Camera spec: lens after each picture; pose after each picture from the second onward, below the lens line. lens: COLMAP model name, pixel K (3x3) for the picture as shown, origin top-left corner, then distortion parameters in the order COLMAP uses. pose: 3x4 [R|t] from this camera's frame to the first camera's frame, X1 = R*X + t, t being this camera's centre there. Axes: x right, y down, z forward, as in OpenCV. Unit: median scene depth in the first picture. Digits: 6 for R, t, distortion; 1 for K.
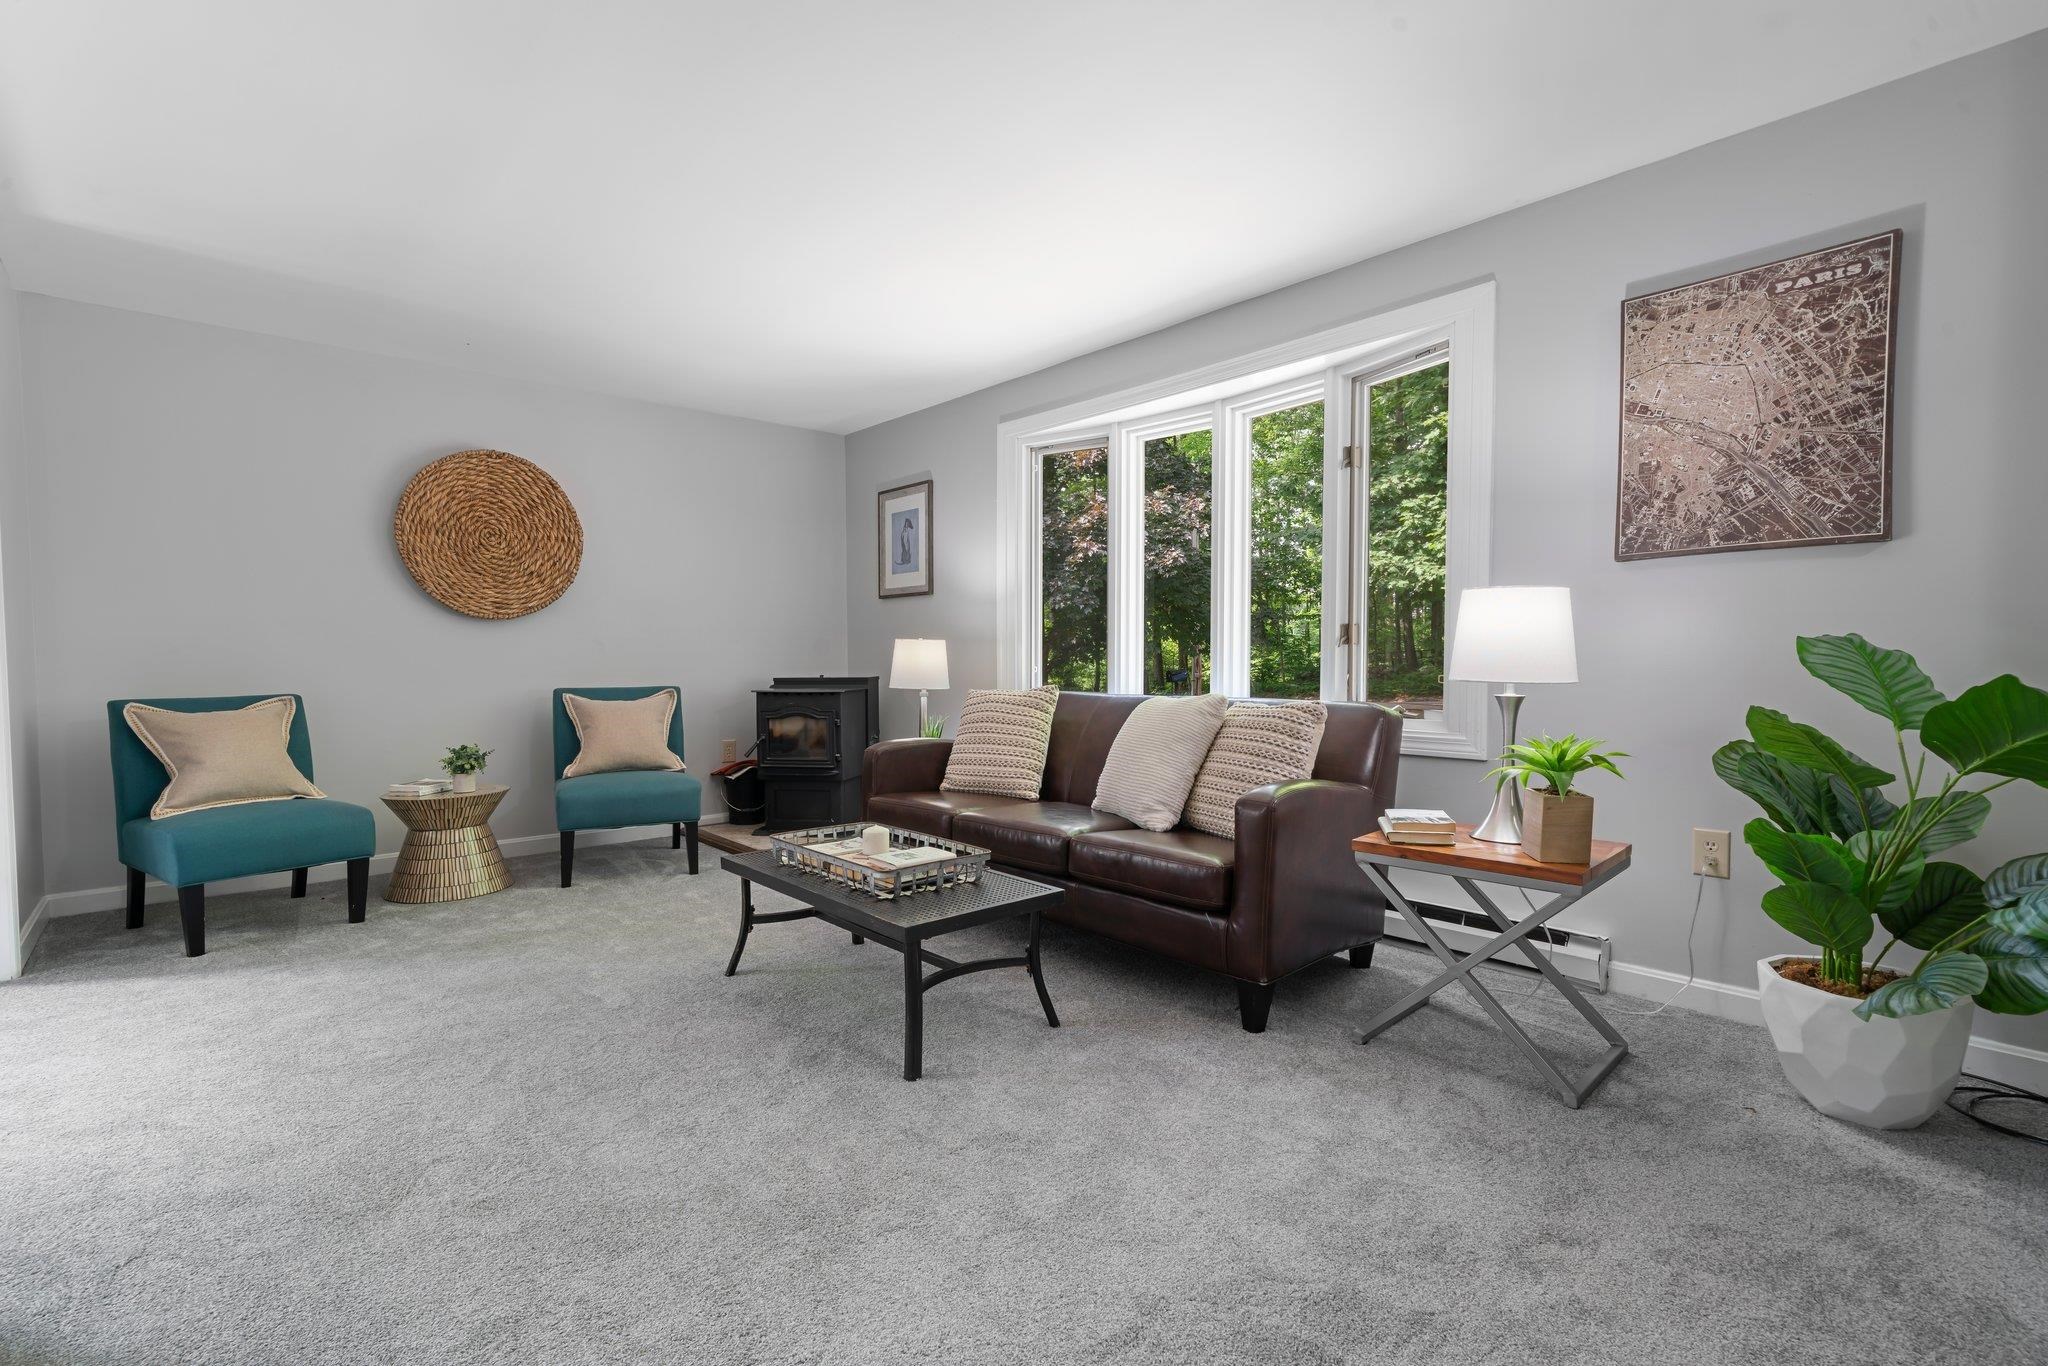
lens RADIAL K [[939.8, 0, 1016.9], [0, 939.8, 682.1], [0, 0, 1]] dist [0.011836, -0.000886]
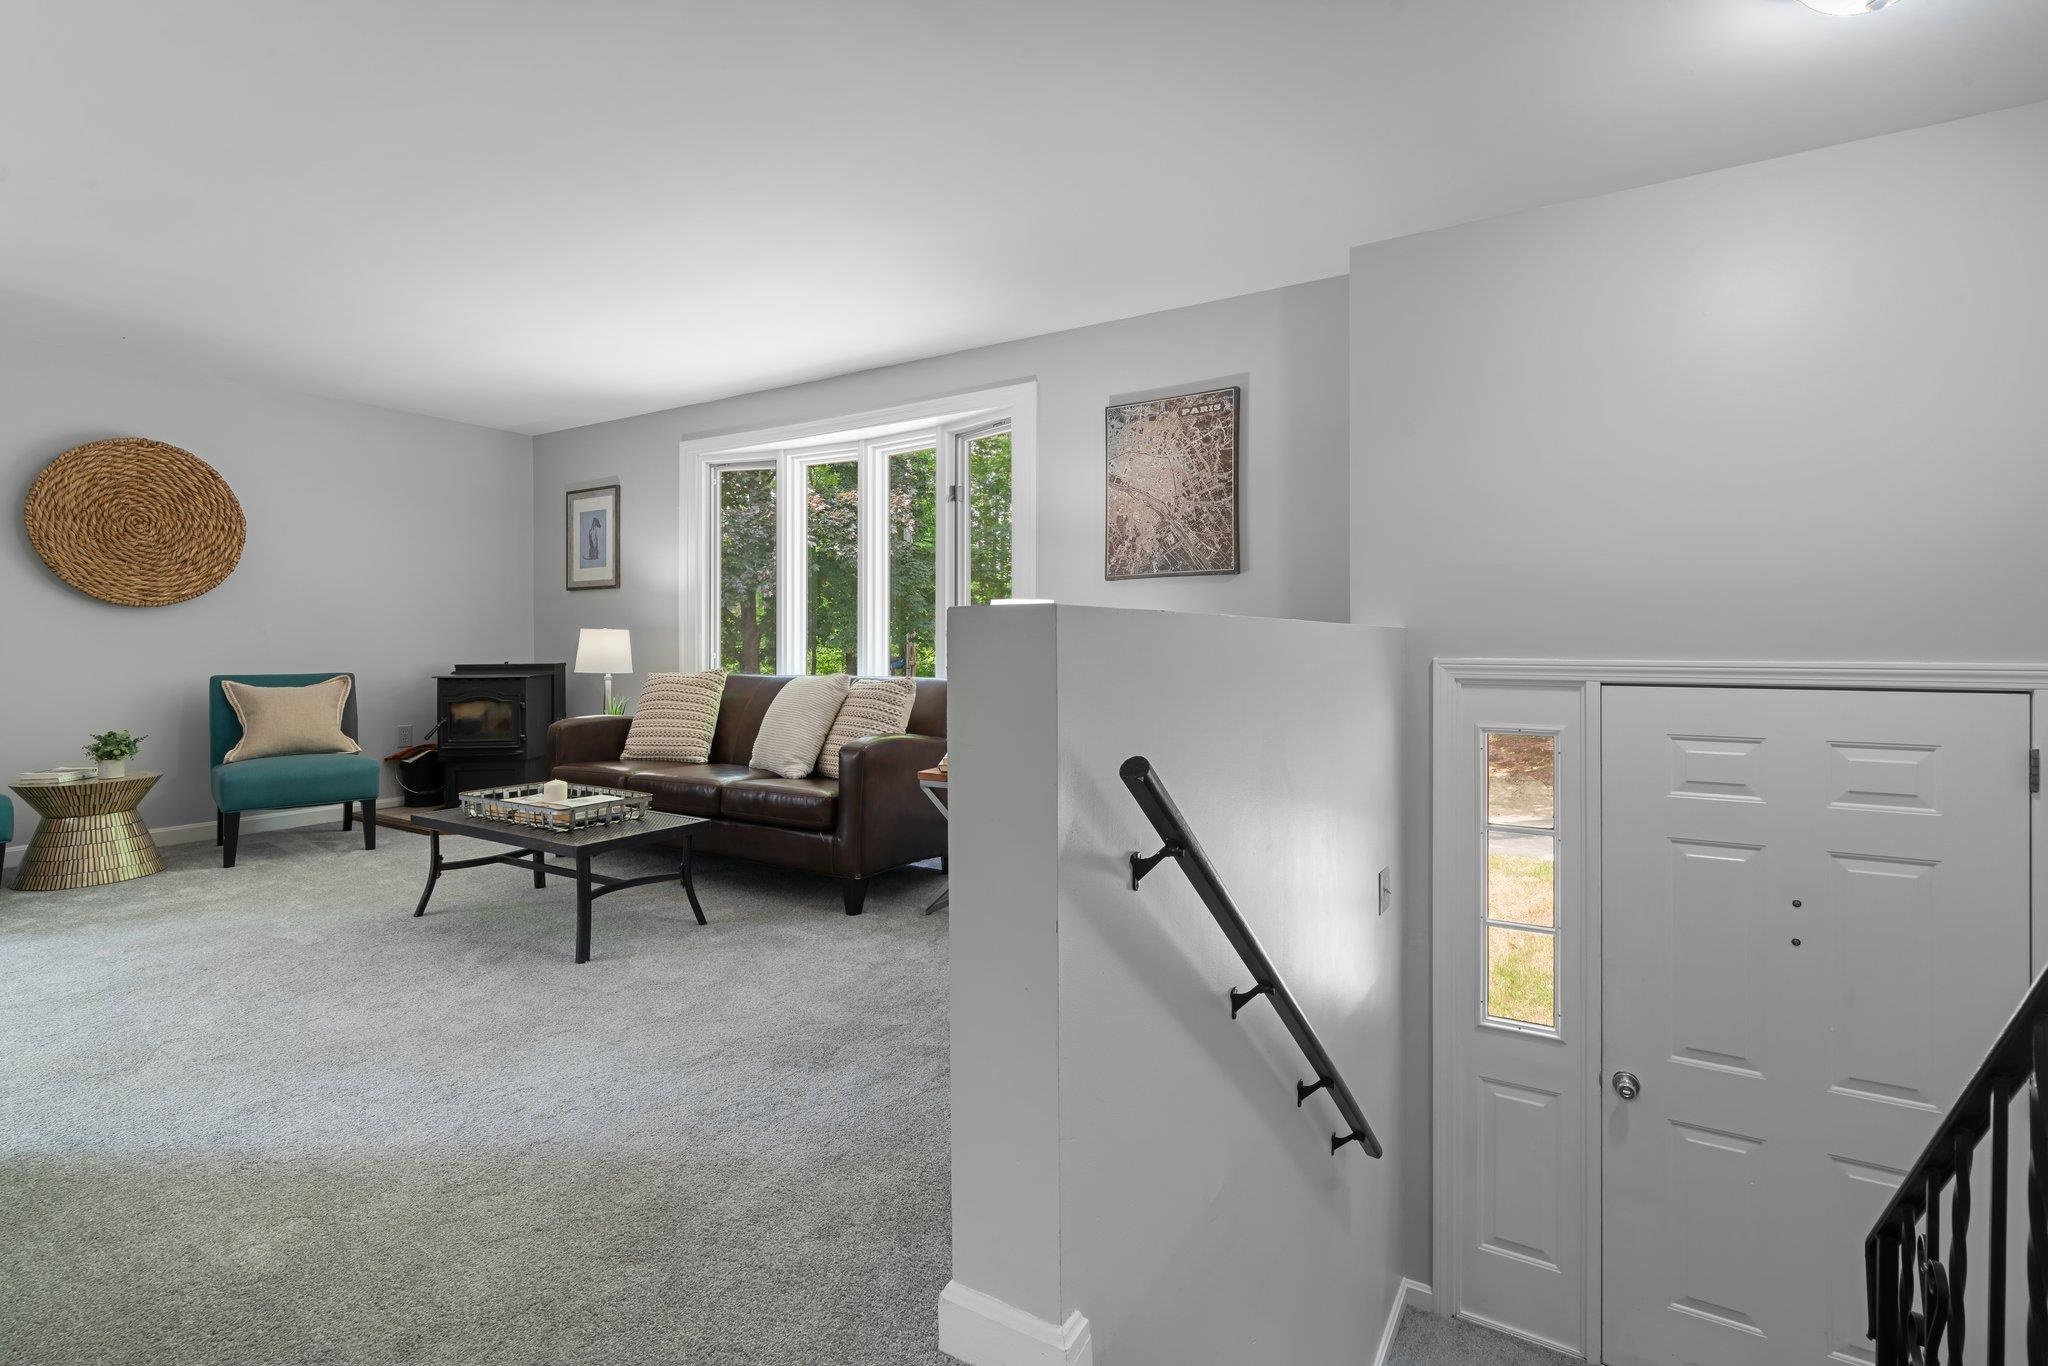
lens RADIAL K [[939.8, 0, 1007.2], [0, 939.8, 638.8], [0, 0, 1]] dist [0.011836, -0.000886]
pose [[0.959505, 0.002283, 0.281681, 0.061234], [0.006906, 0.999476, -0.031625, 0.007875], [-0.281606, 0.032289, 0.958987, -0.318322]]
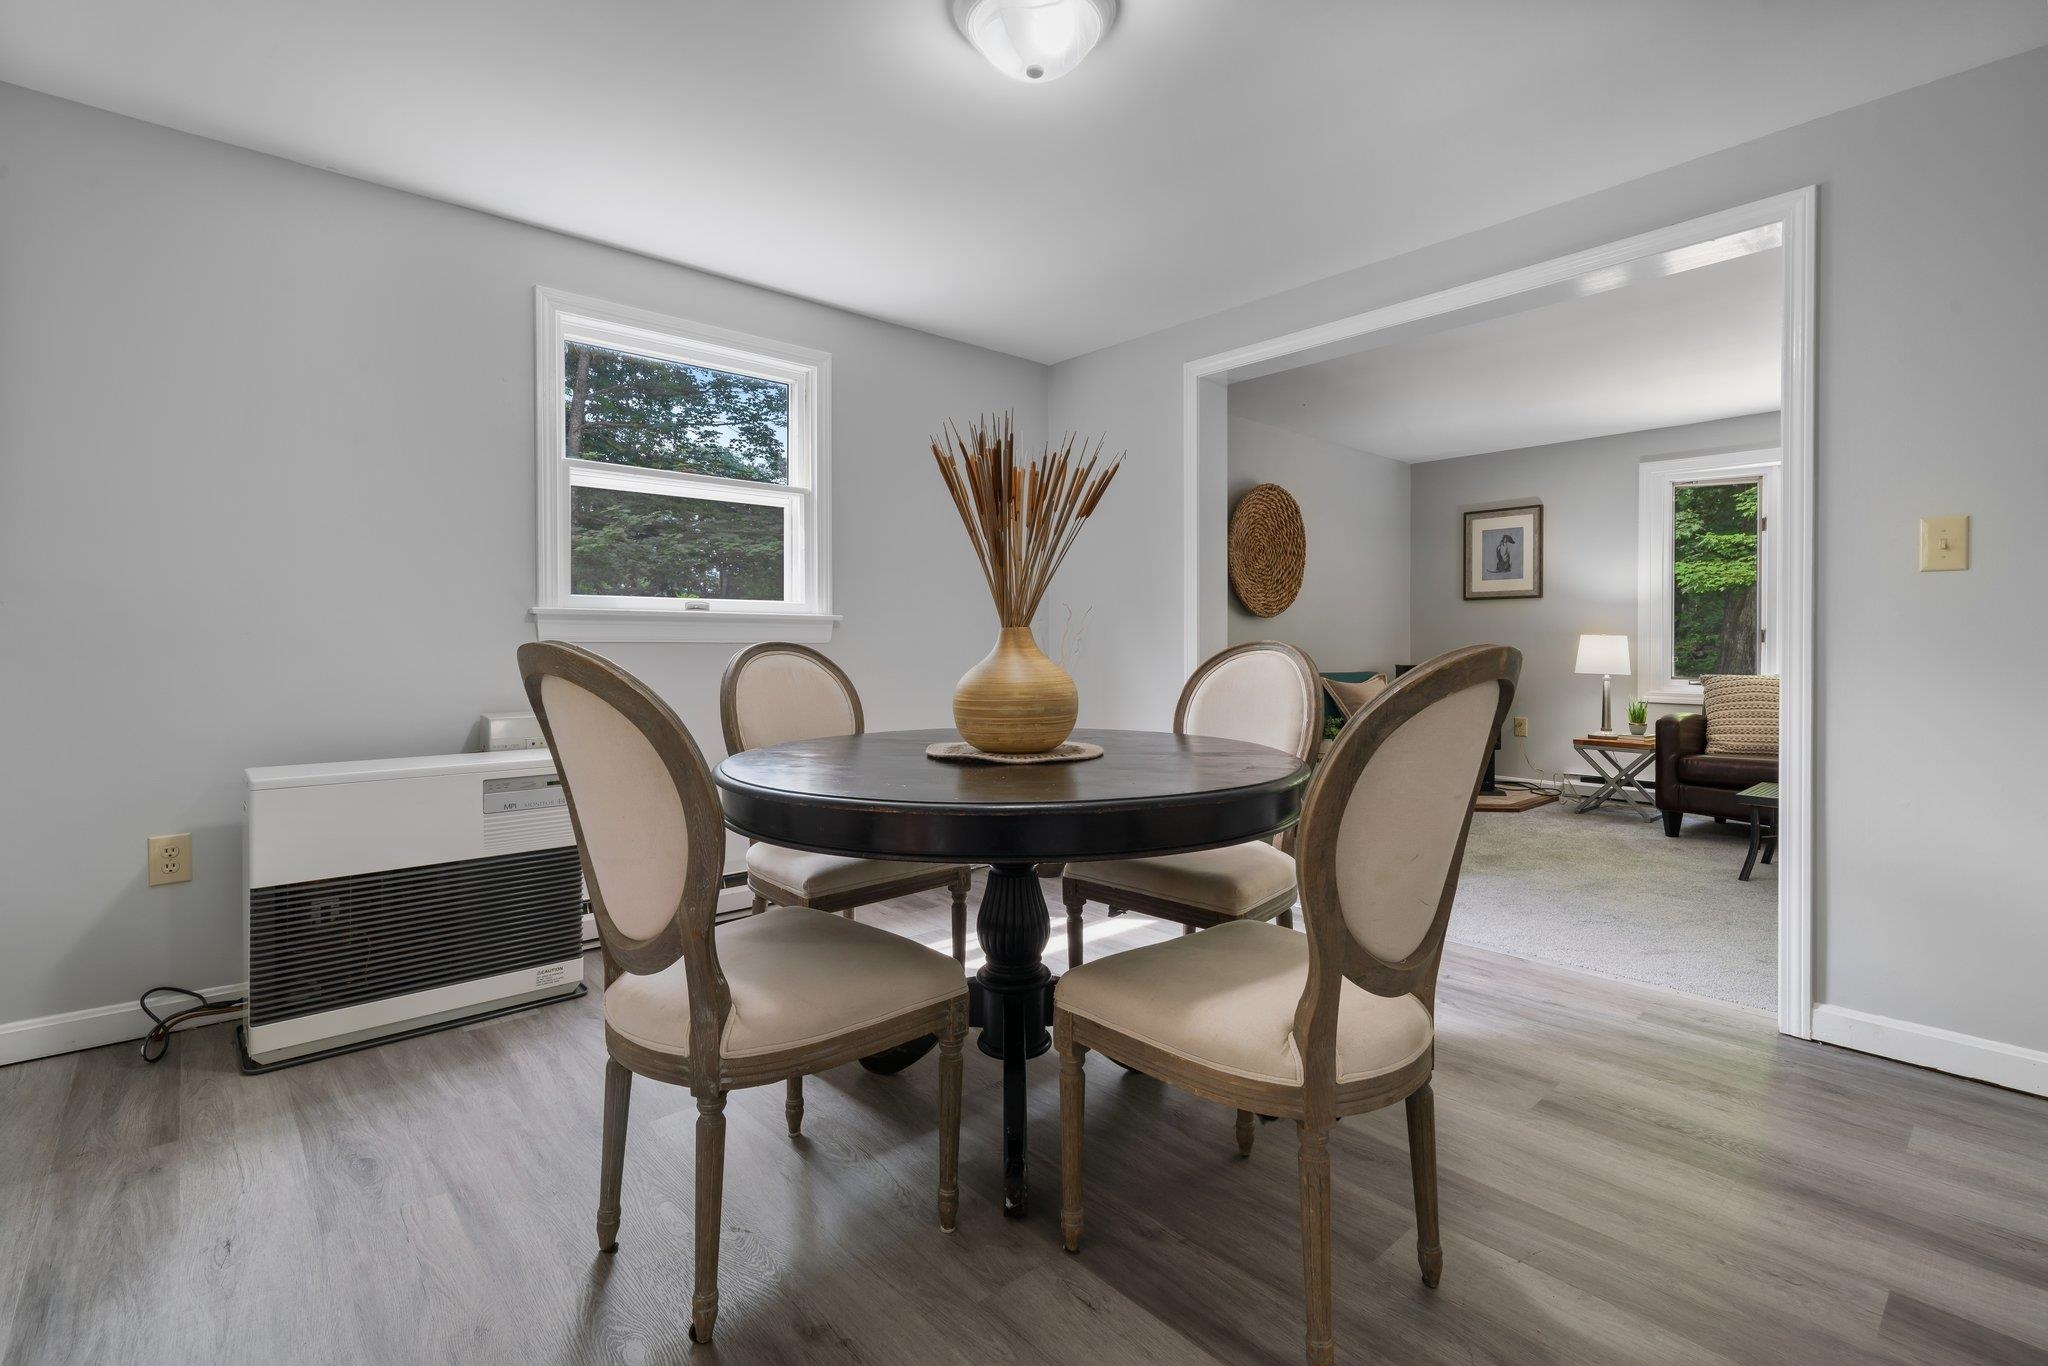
lens RADIAL K [[938.3, 0, 1083.0], [0, 938.3, 655.6], [0, 0, 1]] dist [-0.003728, 0.000909]
pose [[0.999747, 0.003148, 0.022257, -1.211500], [-0.002743, 0.999831, -0.018201, 0.011050], [-0.022311, 0.018135, 0.999587, -0.356694]]
